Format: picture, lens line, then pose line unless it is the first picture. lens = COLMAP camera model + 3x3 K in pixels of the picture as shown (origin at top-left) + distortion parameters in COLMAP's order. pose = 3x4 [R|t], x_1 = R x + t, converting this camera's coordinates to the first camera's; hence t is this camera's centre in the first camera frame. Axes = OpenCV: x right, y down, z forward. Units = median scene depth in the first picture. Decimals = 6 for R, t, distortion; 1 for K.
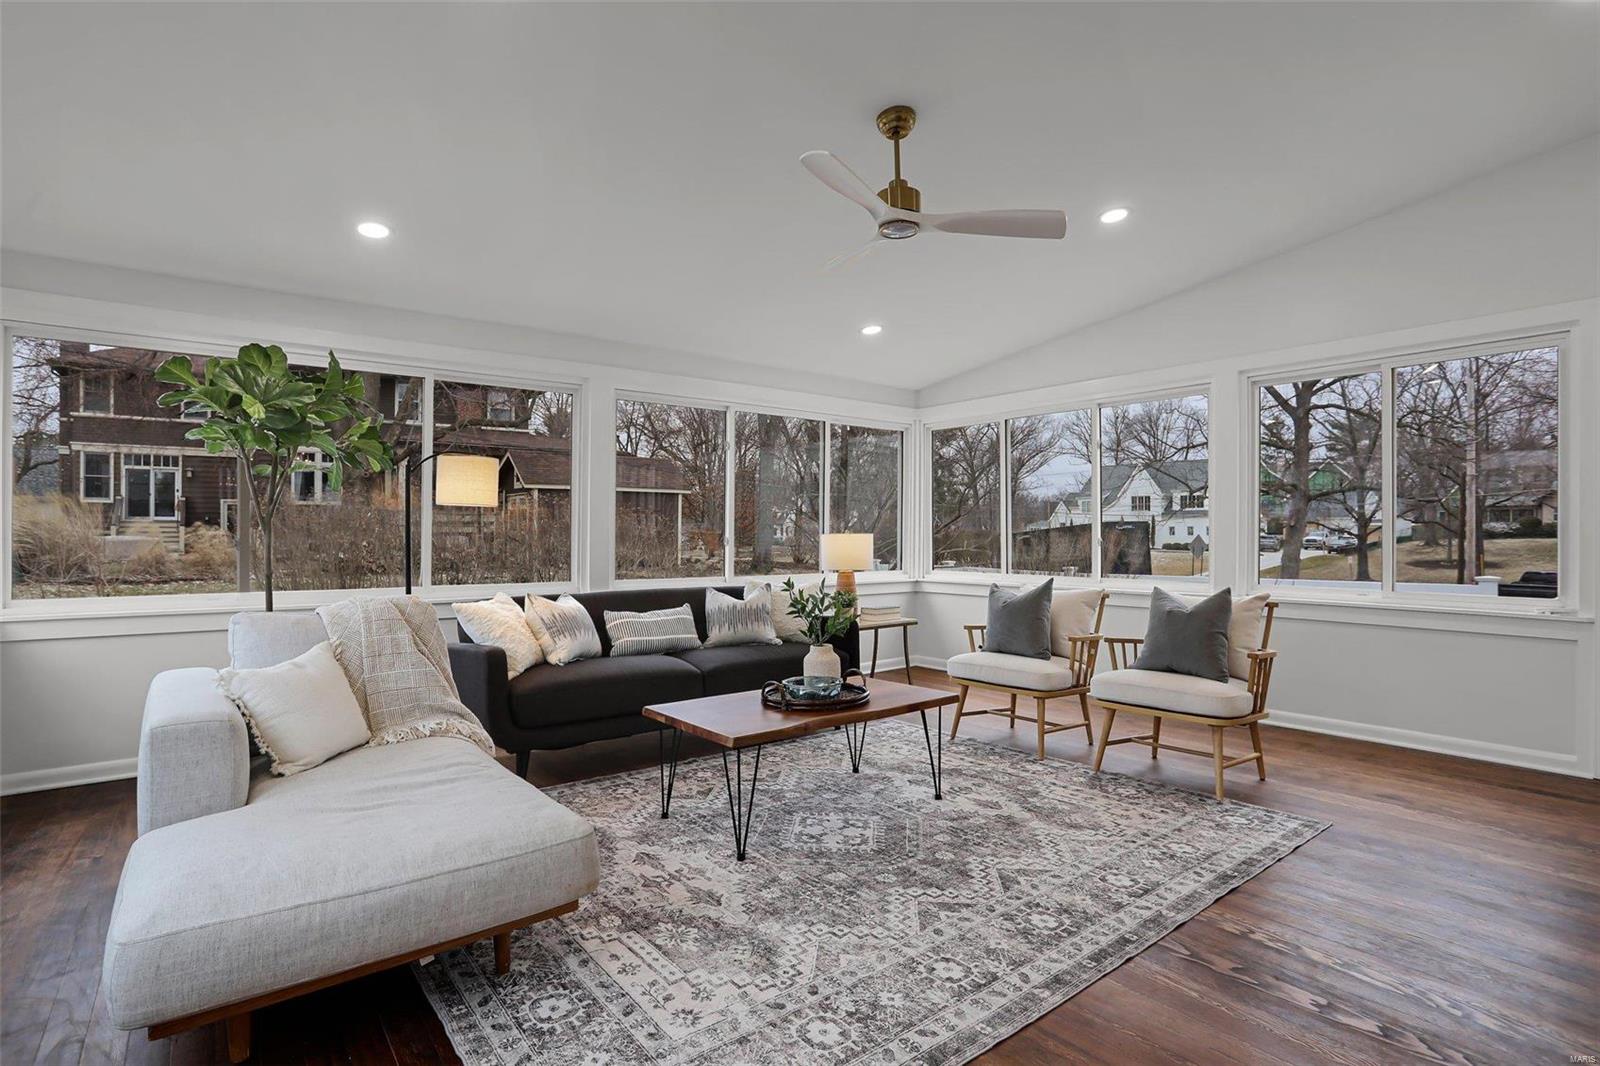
lens RADIAL K [[804.3, 0, 786.0], [0, 804.3, 531.5], [0, 0, 1]] dist [-0.066001, 0.026773]
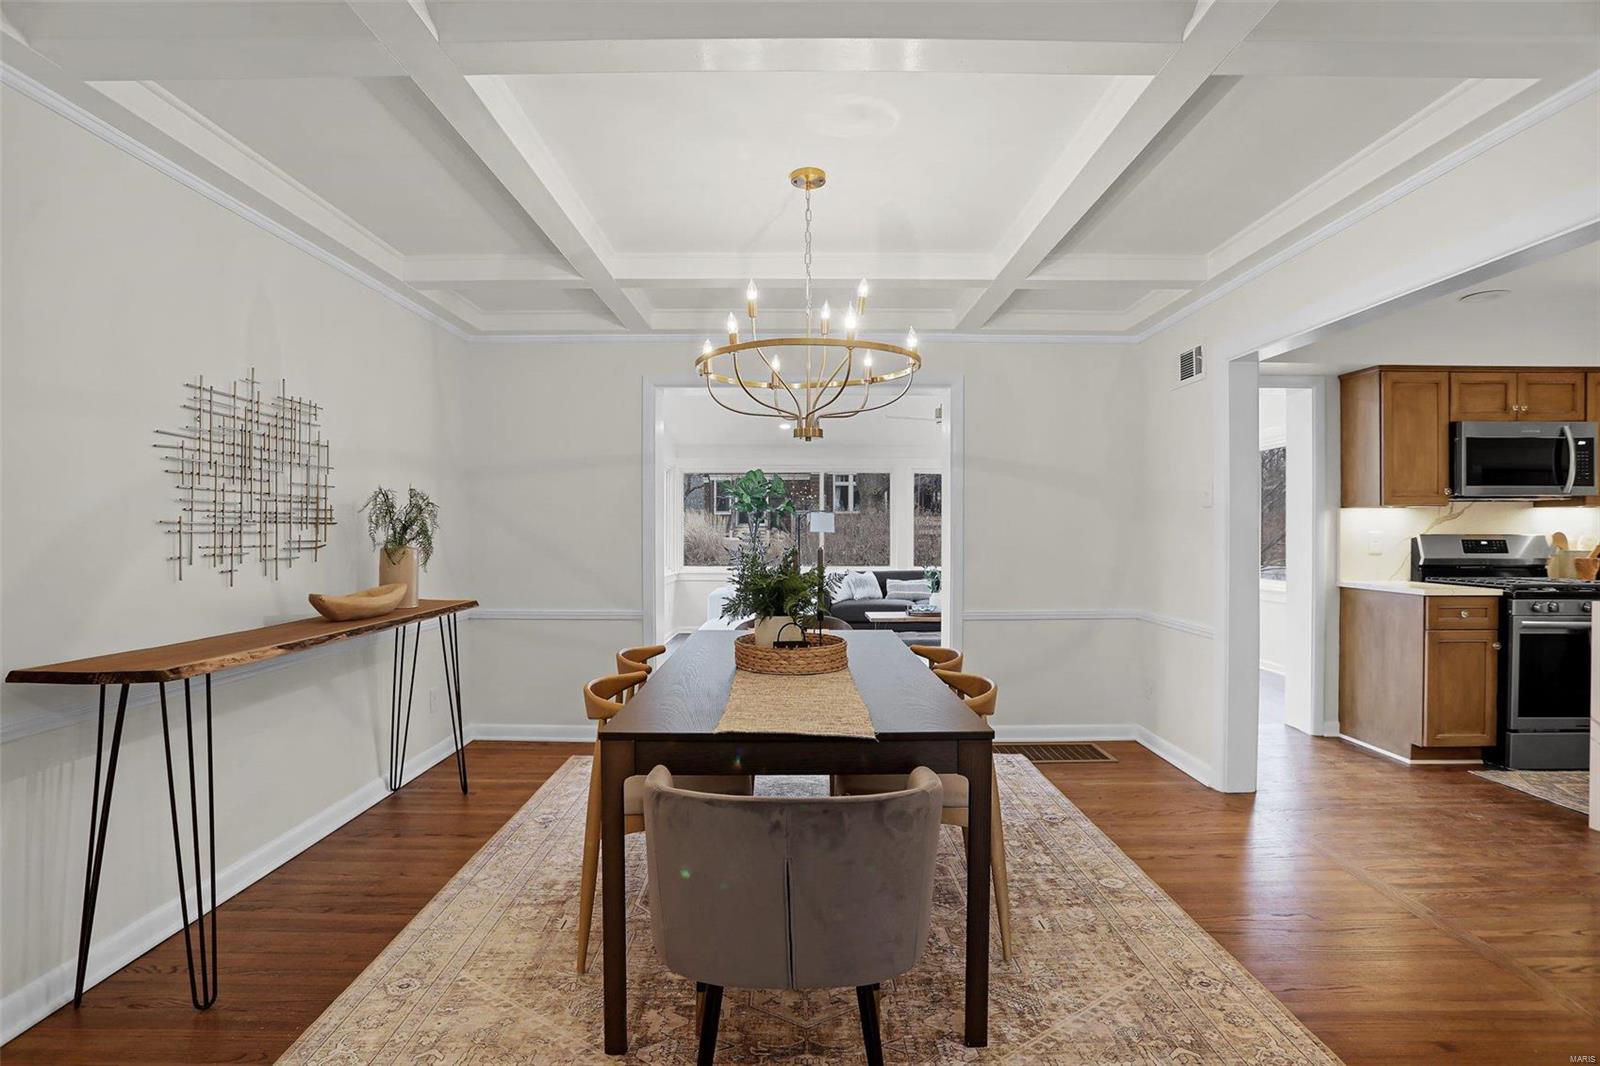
lens RADIAL K [[789.7, 0, 793.5], [0, 789.7, 534.3], [0, 0, 1]] dist [-0.074755, 0.033065]
pose [[0.798559, -0.000448, -0.601917, 1.252158], [0.004799, 0.999973, 0.005622, -0.052036], [0.601898, -0.007379, 0.798539, -1.252257]]
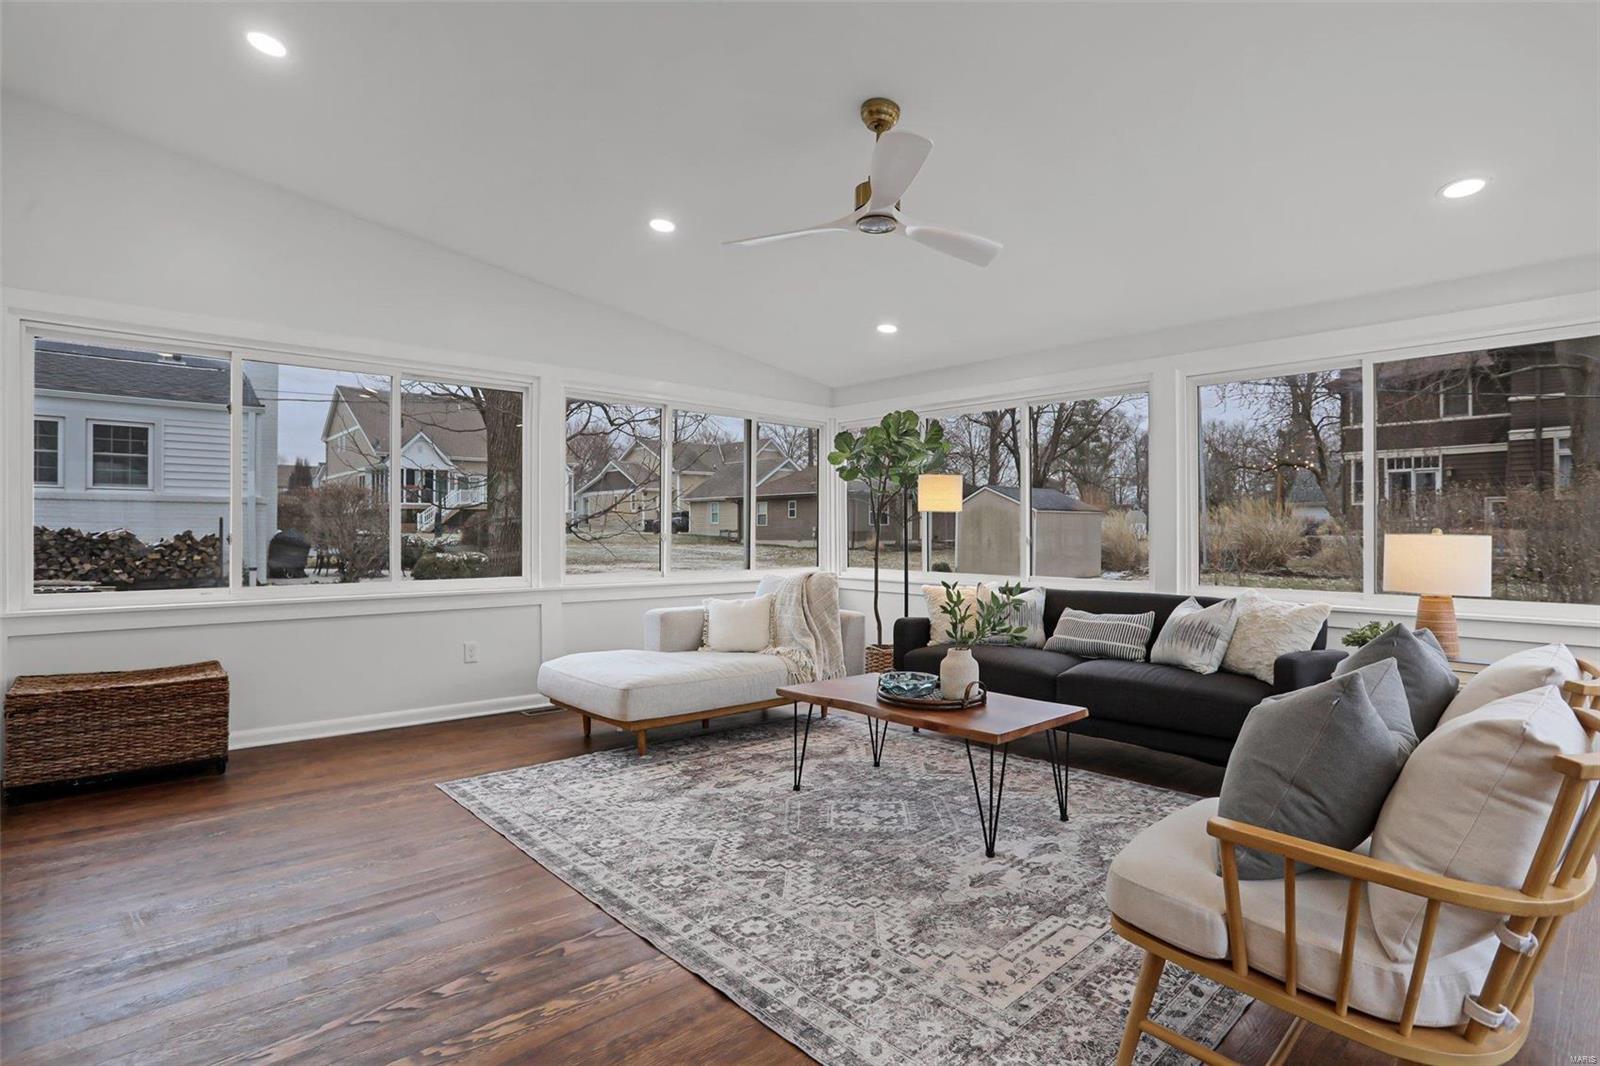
lens RADIAL K [[789.7, 0, 793.5], [0, 789.7, 534.3], [0, 0, 1]] dist [-0.074755, 0.033065]
pose [[0.073791, 0.001526, -0.997273, 1.093879], [0.002551, 0.999995, 0.001719, 0.001147], [0.997270, -0.002671, 0.073787, 0.829049]]
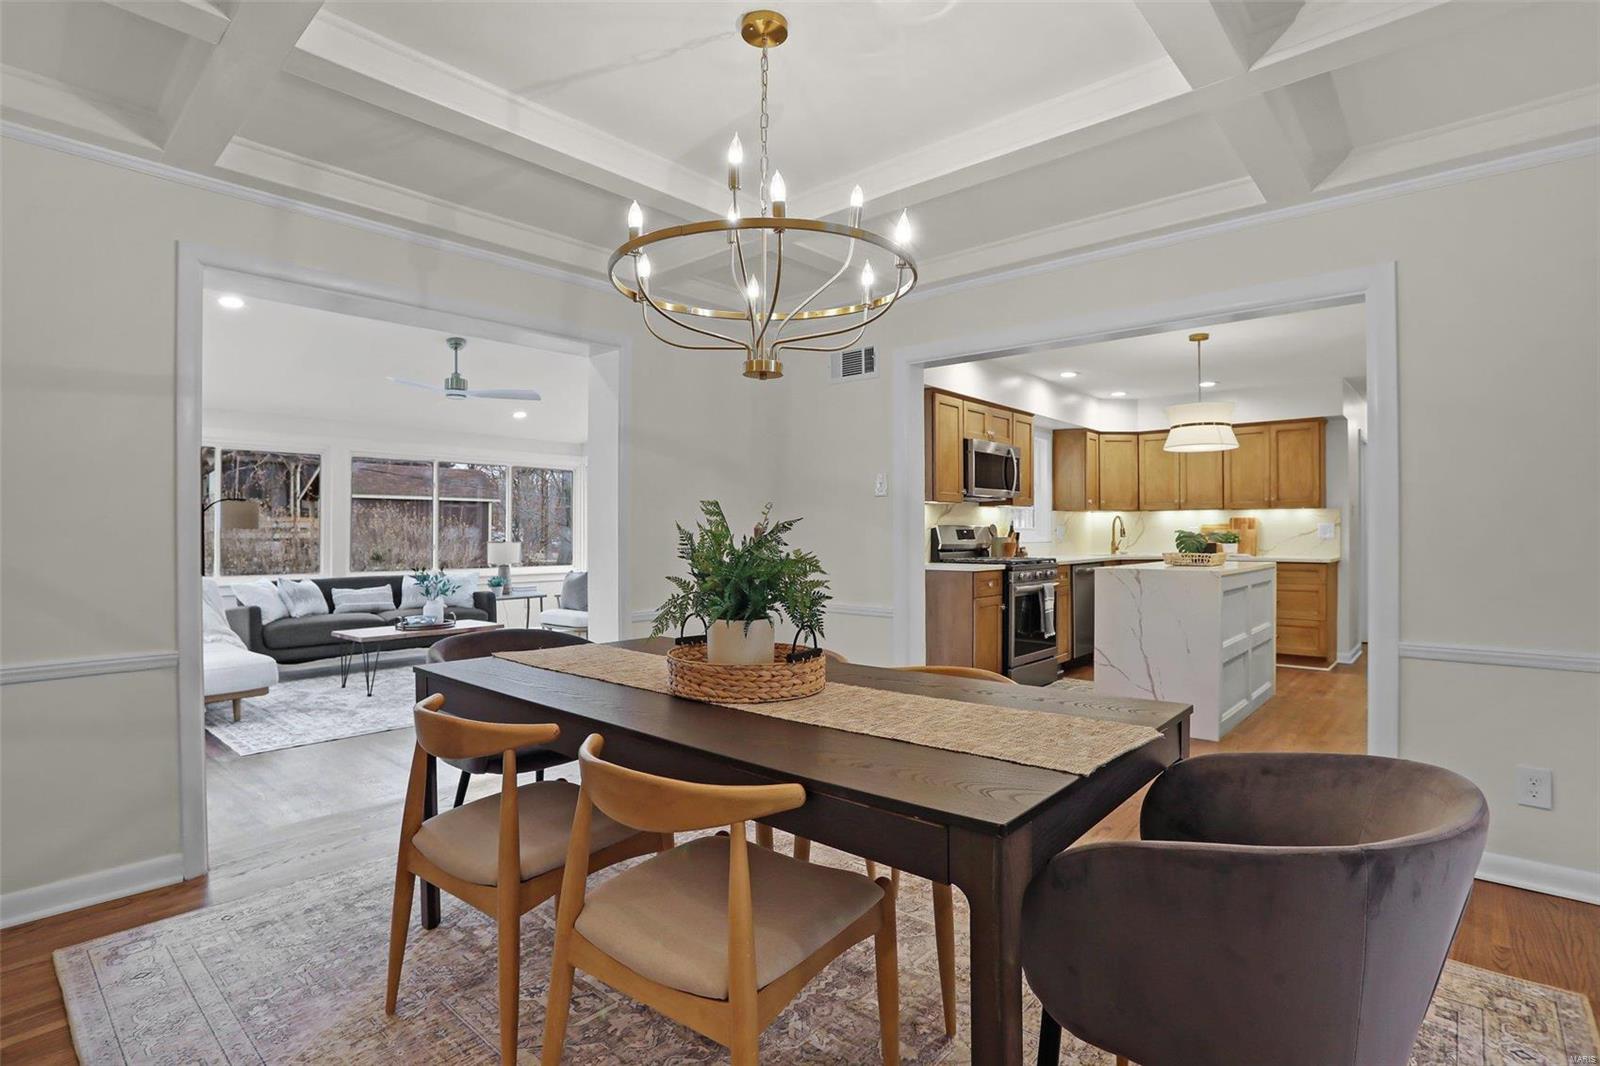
lens RADIAL K [[789.7, 0, 793.5], [0, 789.7, 534.3], [0, 0, 1]] dist [-0.074755, 0.033065]
pose [[0.981936, -0.006676, 0.189095, 0.627870], [0.006082, 0.999975, 0.003719, -0.024500], [-0.189115, -0.002502, 0.981952, -1.171817]]
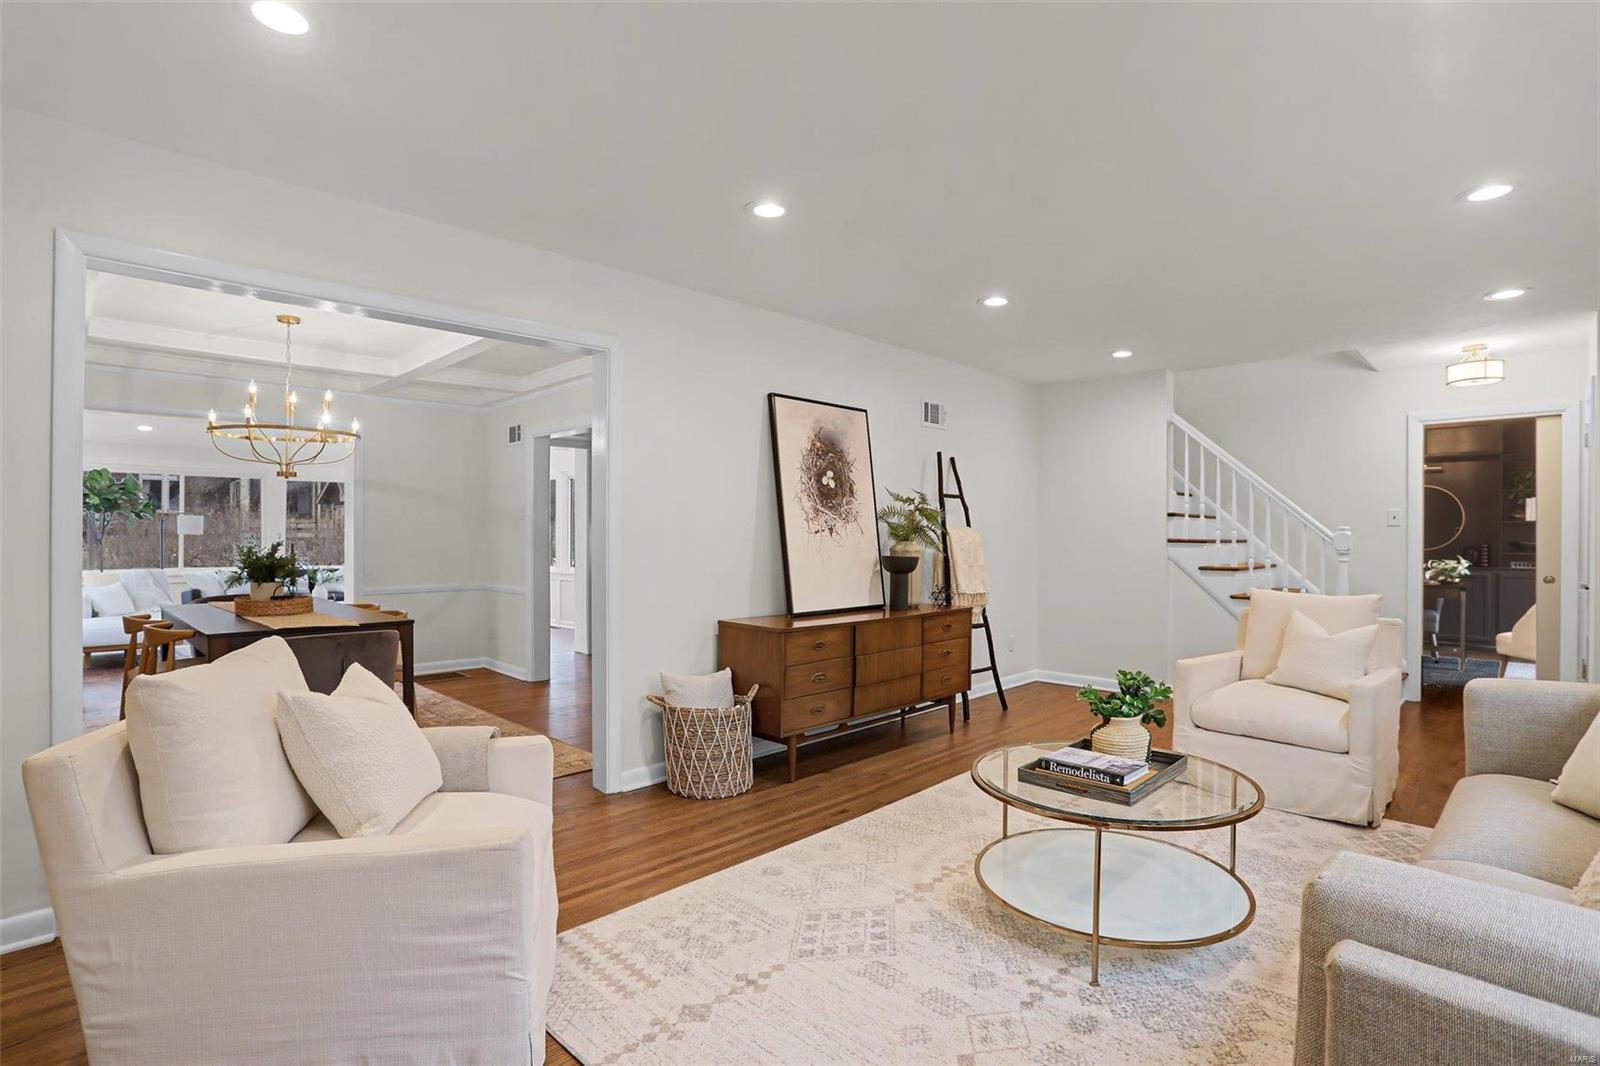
lens RADIAL K [[789.7, 0, 793.5], [0, 789.7, 534.3], [0, 0, 1]] dist [-0.074755, 0.033065]
pose [[0.990915, -0.000850, 0.134489, 1.481722], [0.000476, 0.999996, 0.002813, -0.050297], [-0.134491, -0.002723, 0.990911, -2.092198]]
